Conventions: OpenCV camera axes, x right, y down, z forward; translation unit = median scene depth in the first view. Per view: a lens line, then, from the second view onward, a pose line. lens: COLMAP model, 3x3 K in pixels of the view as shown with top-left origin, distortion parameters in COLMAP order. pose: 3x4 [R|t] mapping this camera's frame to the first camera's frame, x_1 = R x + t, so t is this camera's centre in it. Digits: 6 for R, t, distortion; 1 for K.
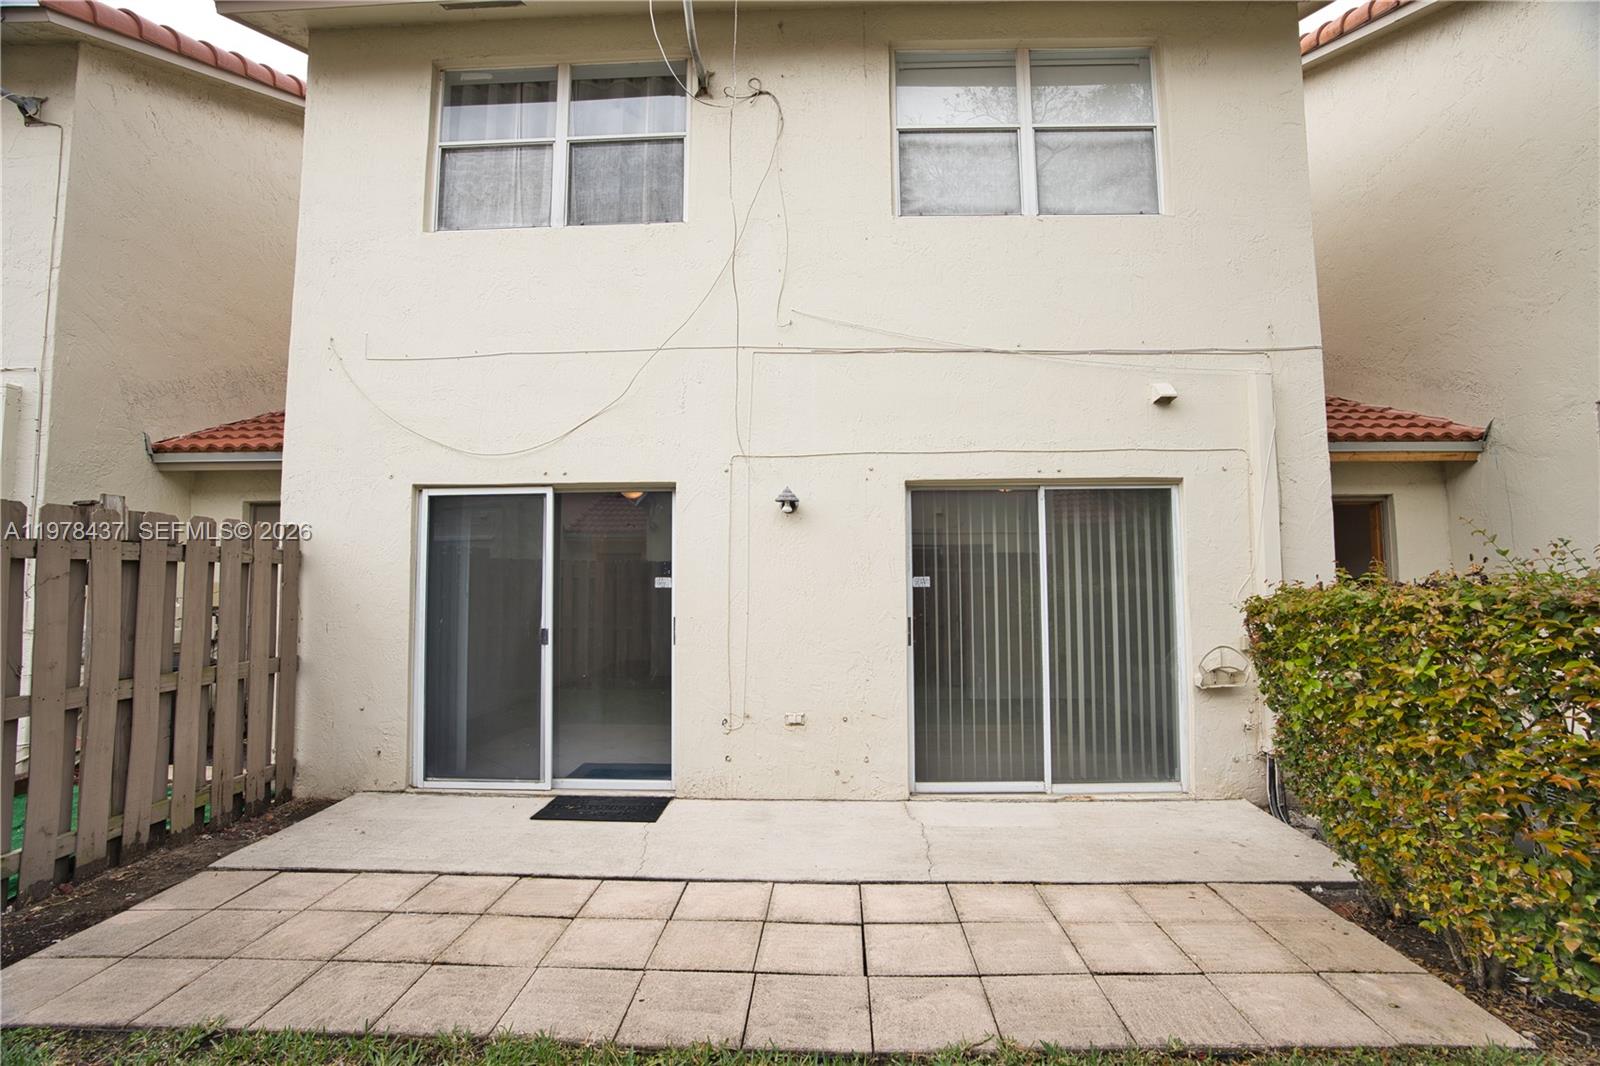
lens RADIAL K [[739.2, 0, 805.4], [0, 739.2, 527.4], [0, 0, 1]] dist [-0.075573, 0.032995]
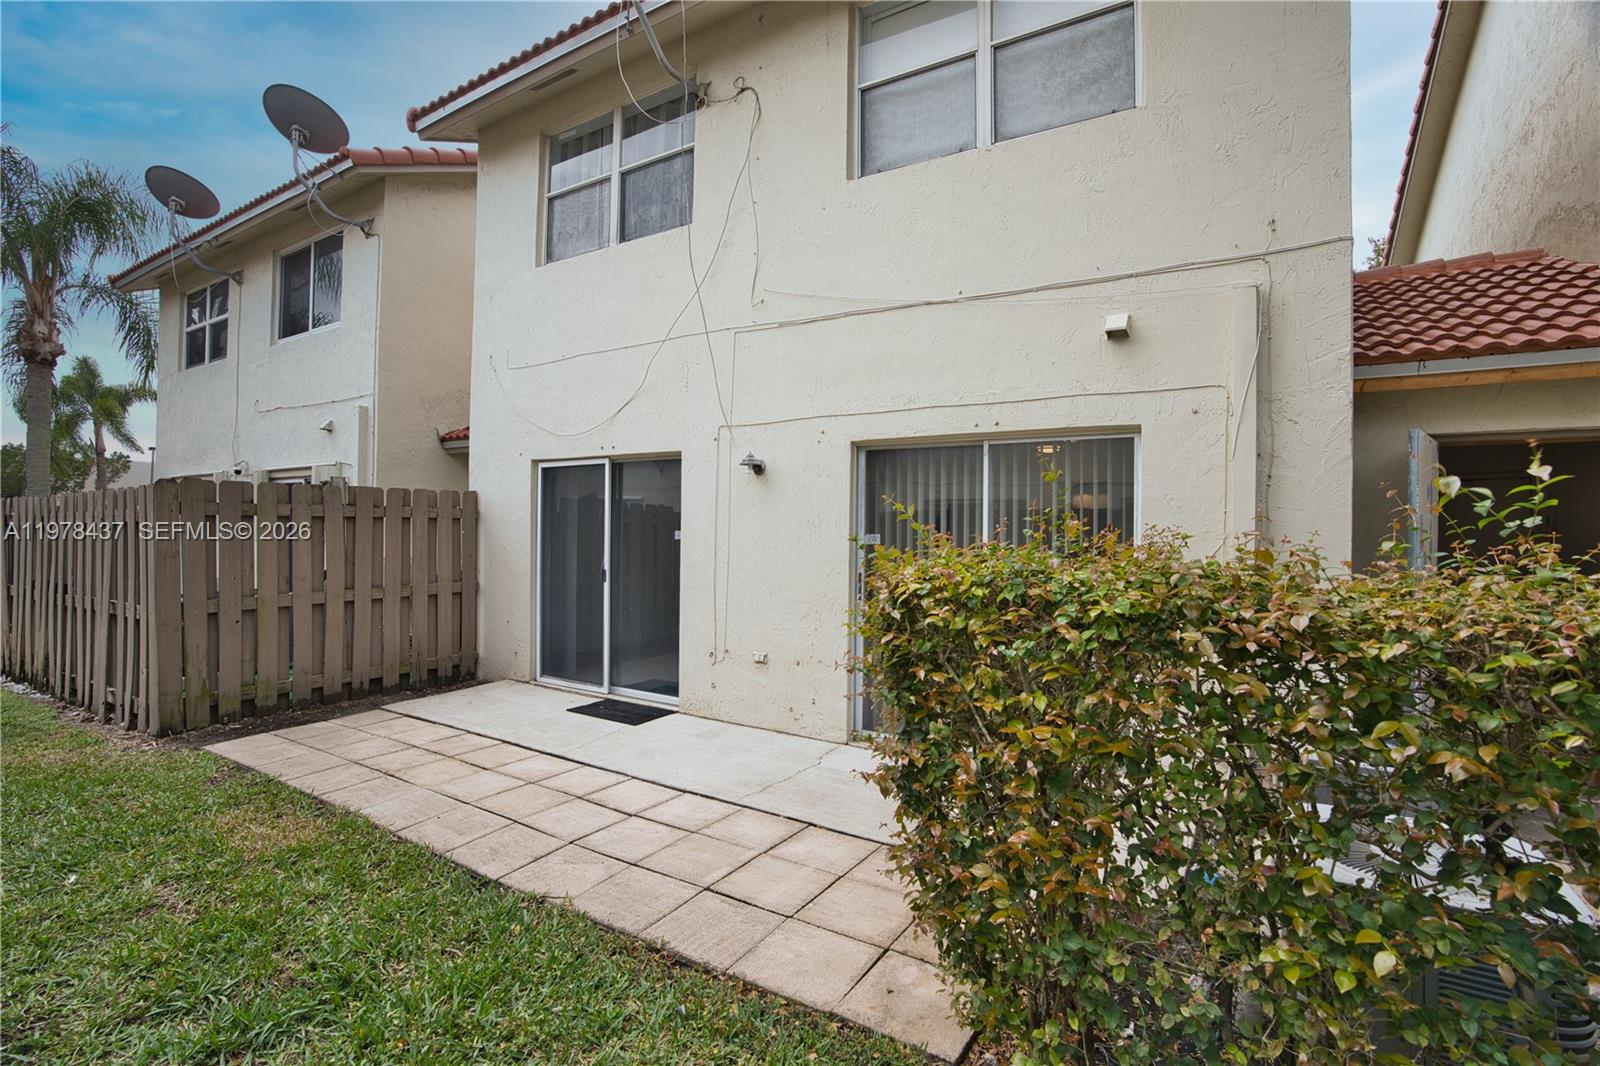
lens RADIAL K [[739.2, 0, 805.4], [0, 739.2, 527.4], [0, 0, 1]] dist [-0.075573, 0.032995]
pose [[0.869574, 0.014325, -0.493595, 0.597778], [0.019490, 0.997805, 0.063294, -0.010252], [0.493418, -0.064659, 0.867386, 0.062693]]
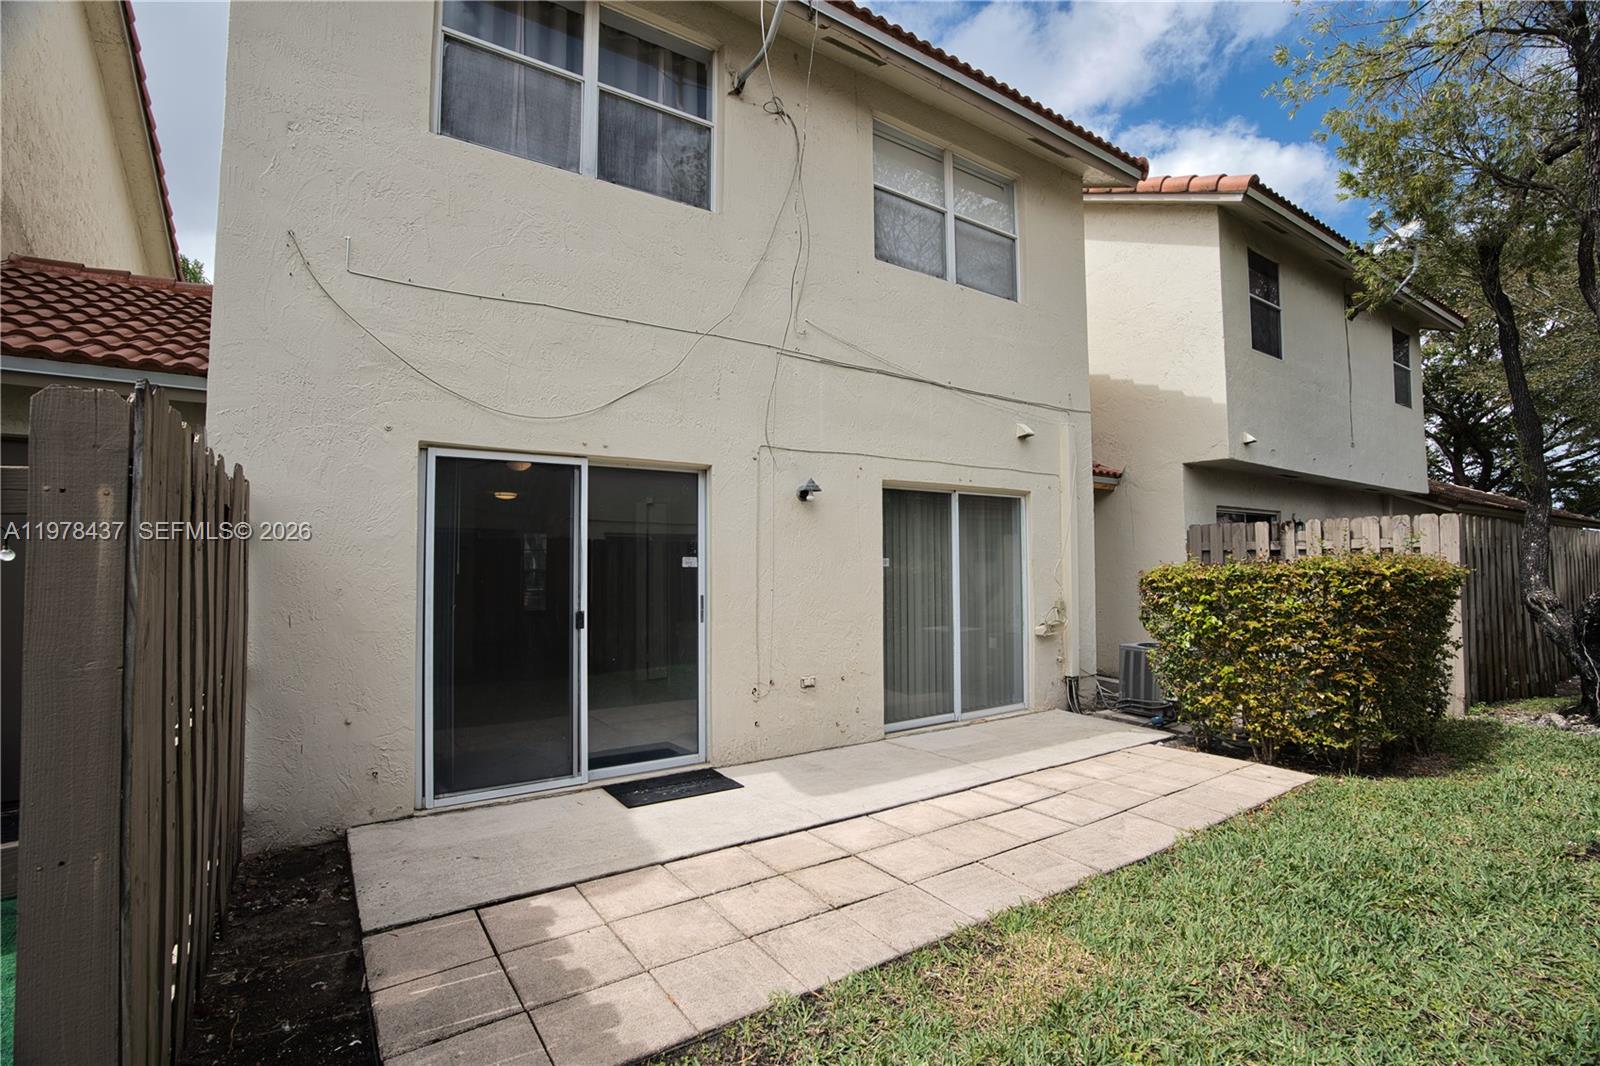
lens RADIAL K [[739.2, 0, 805.4], [0, 739.2, 527.4], [0, 0, 1]] dist [-0.075573, 0.032995]
pose [[0.805047, 0.033117, 0.592286, -0.696245], [-0.044091, 0.999019, 0.004069, 0.016211], [-0.591571, -0.029390, 0.805717, 0.087325]]
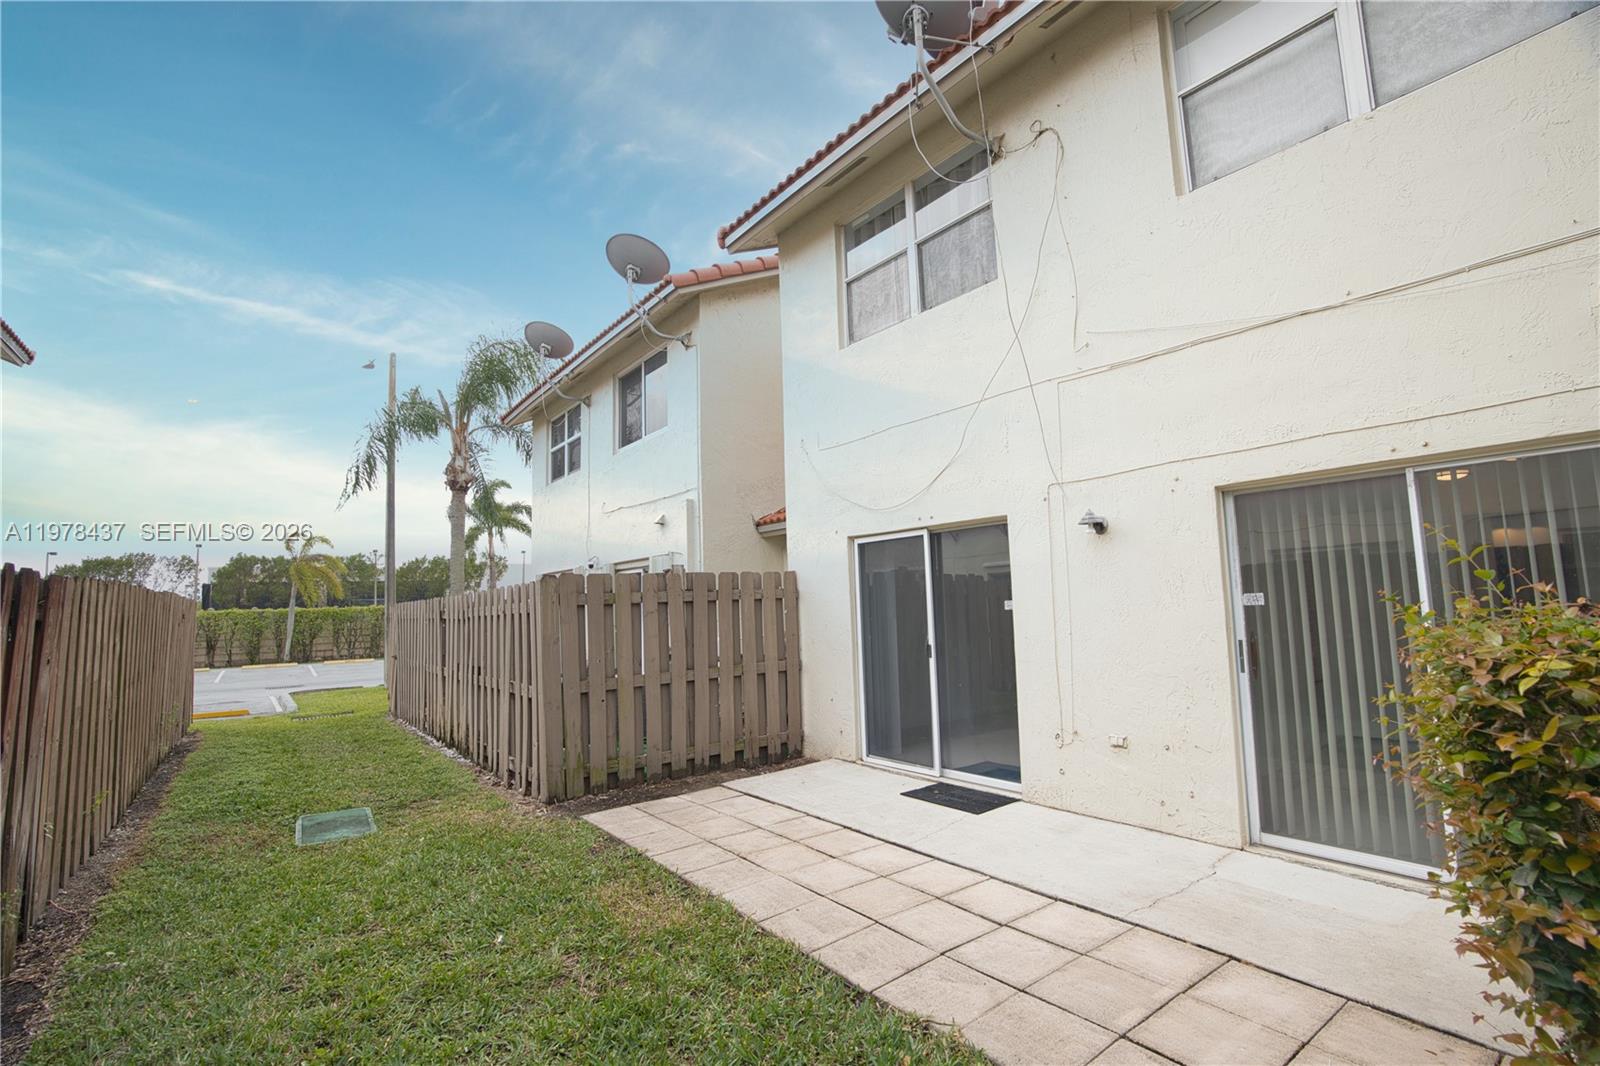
lens RADIAL K [[739.2, 0, 805.4], [0, 739.2, 527.4], [0, 0, 1]] dist [-0.075573, 0.032995]
pose [[0.626718, -0.094488, -0.773496, 0.500744], [0.086147, 0.994938, -0.051739, -0.011728], [0.774469, -0.034209, 0.631686, 0.065081]]
